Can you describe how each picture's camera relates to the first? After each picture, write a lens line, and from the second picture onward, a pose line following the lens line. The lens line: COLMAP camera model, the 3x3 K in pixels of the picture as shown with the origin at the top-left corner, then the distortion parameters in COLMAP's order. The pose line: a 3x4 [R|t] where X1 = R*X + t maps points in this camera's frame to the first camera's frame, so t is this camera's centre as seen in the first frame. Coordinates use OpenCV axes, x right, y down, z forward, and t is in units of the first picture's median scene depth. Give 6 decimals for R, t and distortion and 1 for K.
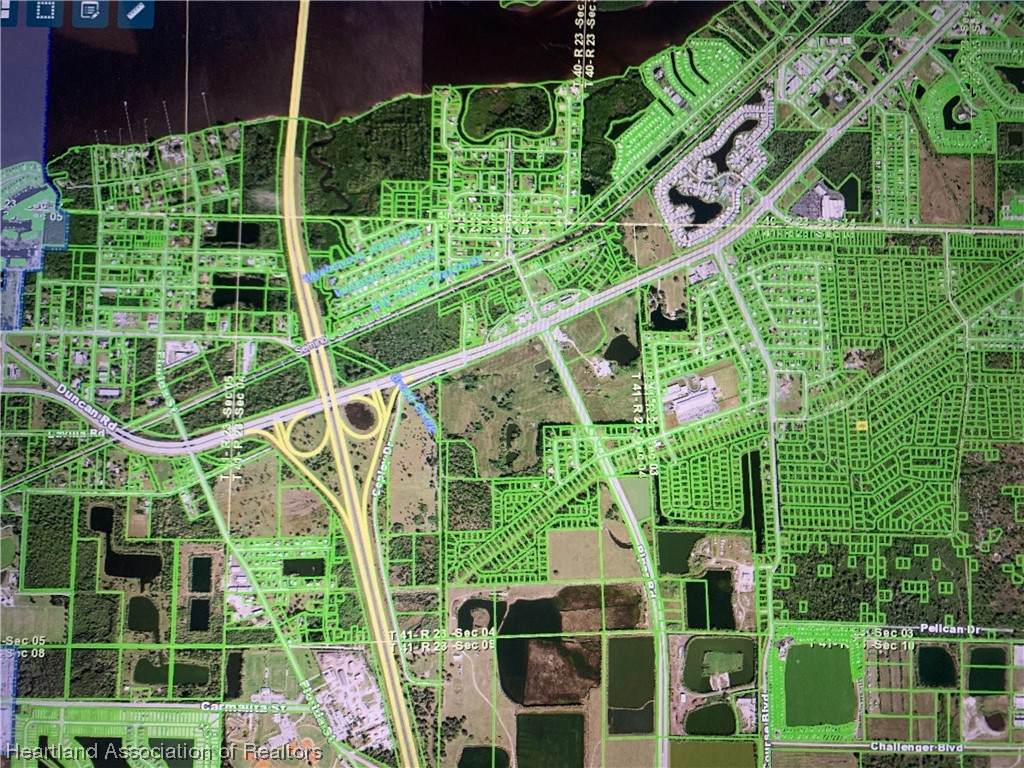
lens RADIAL K [[436.3, 0, 512.0], [0, 436.3, 384.0], [0, 0, 1]] dist [0.001799, -0.000566]
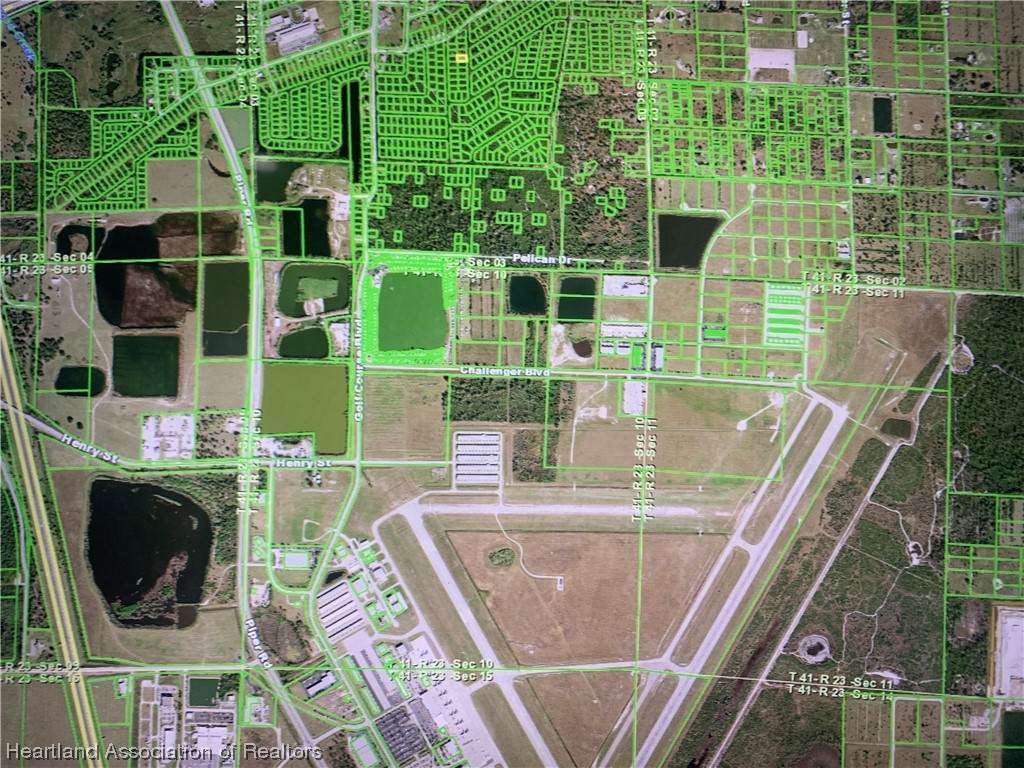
lens RADIAL K [[436.3, 0, 512.0], [0, 436.3, 384.0], [0, 0, 1]] dist [0.001799, -0.000566]
pose [[0.999957, 0.008045, 0.004642, 0.924193], [-0.008218, 0.999217, 0.038698, 0.808027], [-0.004327, -0.038735, 0.999240, -0.028679]]
